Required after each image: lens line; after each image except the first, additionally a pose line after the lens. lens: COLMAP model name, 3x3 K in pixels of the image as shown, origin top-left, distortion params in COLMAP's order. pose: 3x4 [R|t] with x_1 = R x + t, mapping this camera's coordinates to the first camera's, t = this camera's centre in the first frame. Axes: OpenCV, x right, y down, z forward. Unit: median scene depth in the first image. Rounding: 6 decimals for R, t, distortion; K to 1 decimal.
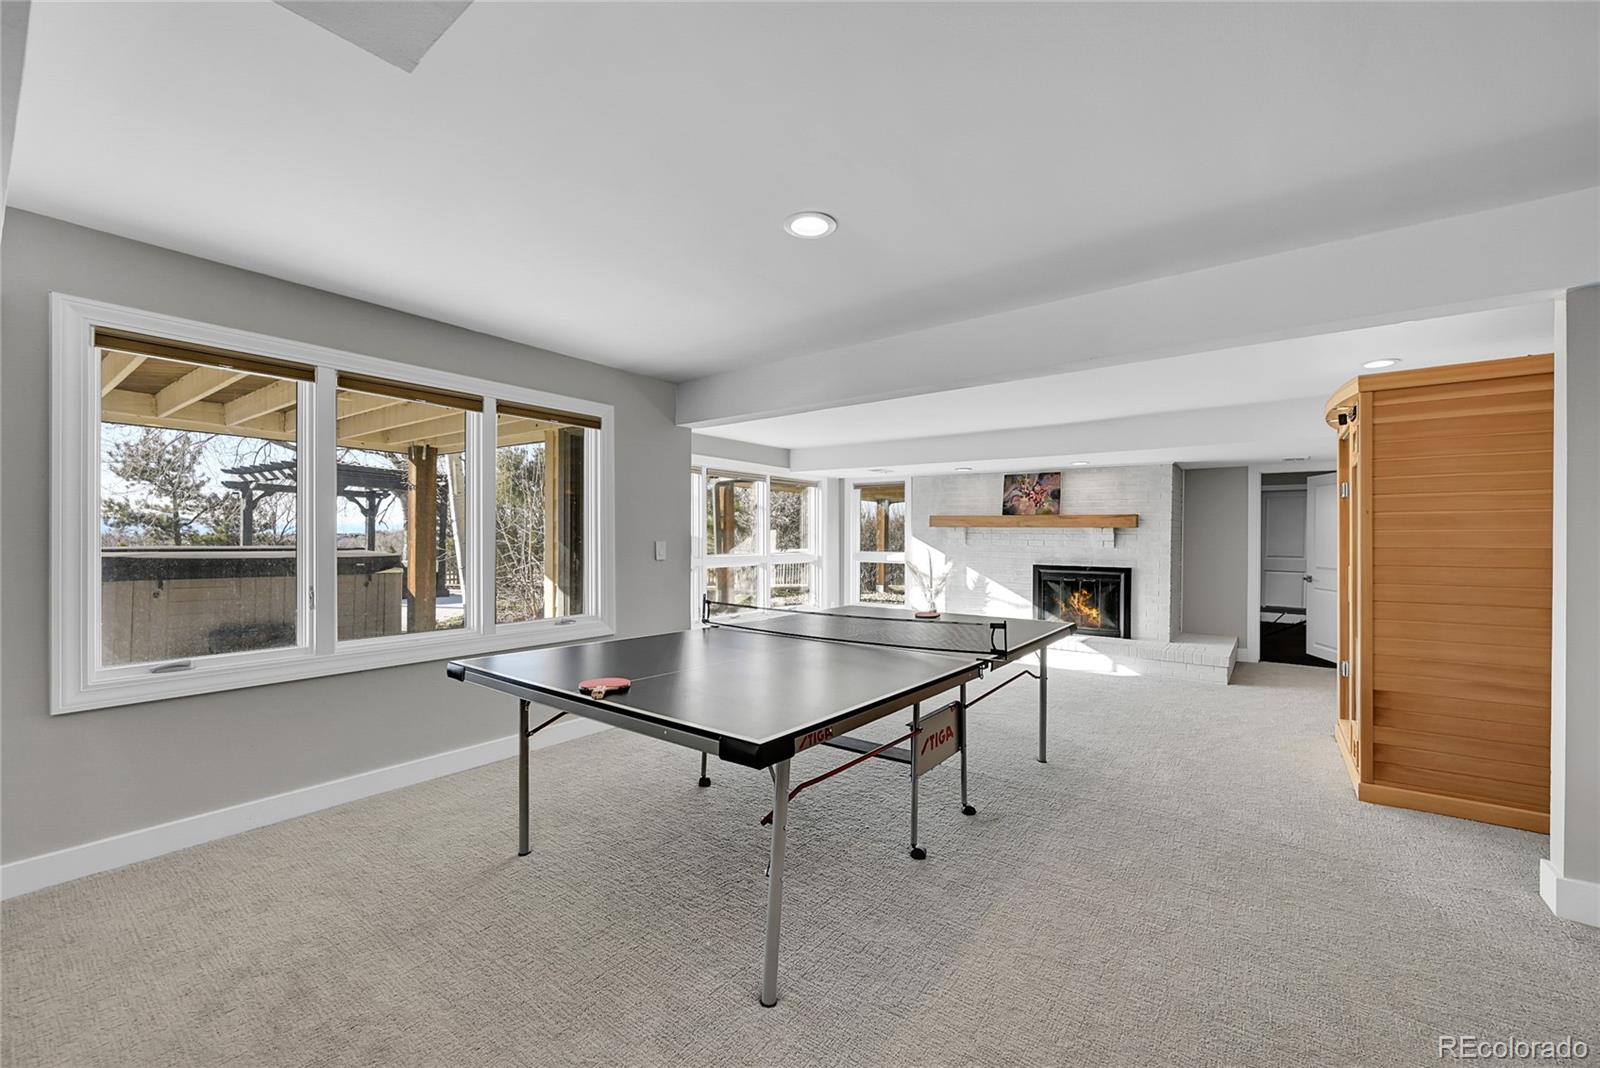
lens RADIAL K [[630.0, 0, 803.6], [0, 630.0, 537.4], [0, 0, 1]] dist [-0.001734, -0.000064]
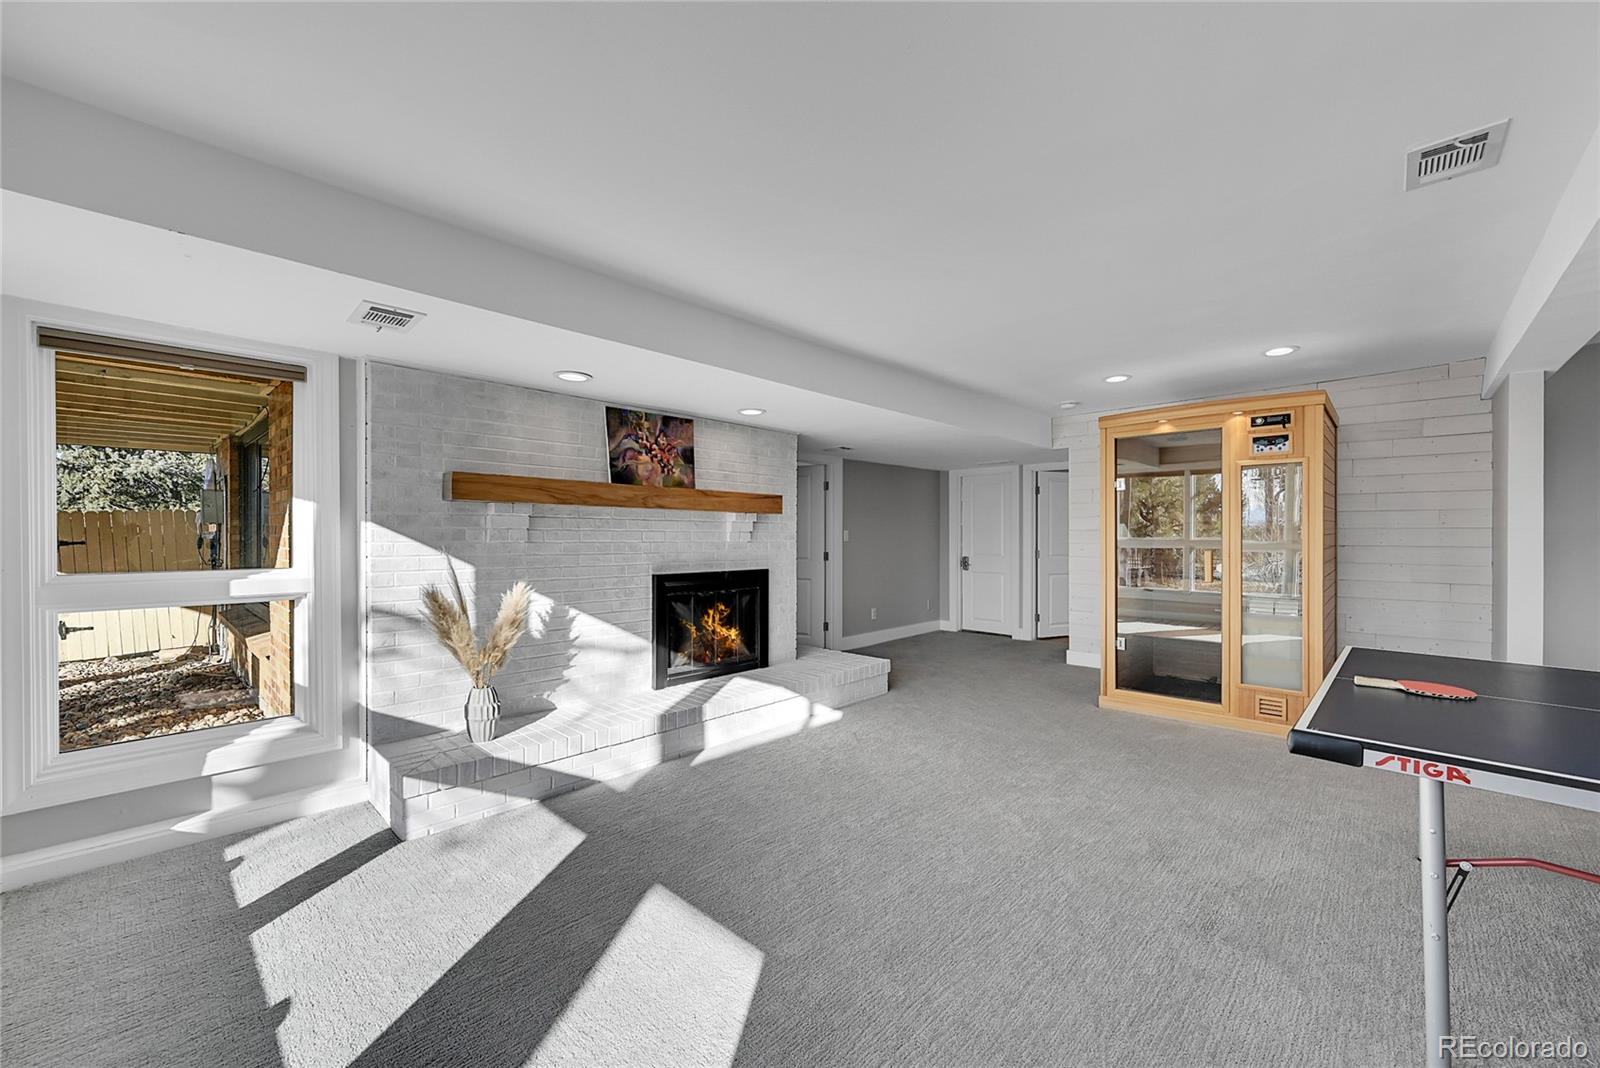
lens RADIAL K [[634.3, 0, 792.8], [0, 634.3, 534.9], [0, 0, 1]] dist [0.000467, -0.000009]
pose [[0.141137, -0.005210, 0.989976, -0.187706], [0.002295, 0.999985, 0.004935, 0.005147], [-0.989987, 0.001576, 0.141147, 0.808369]]
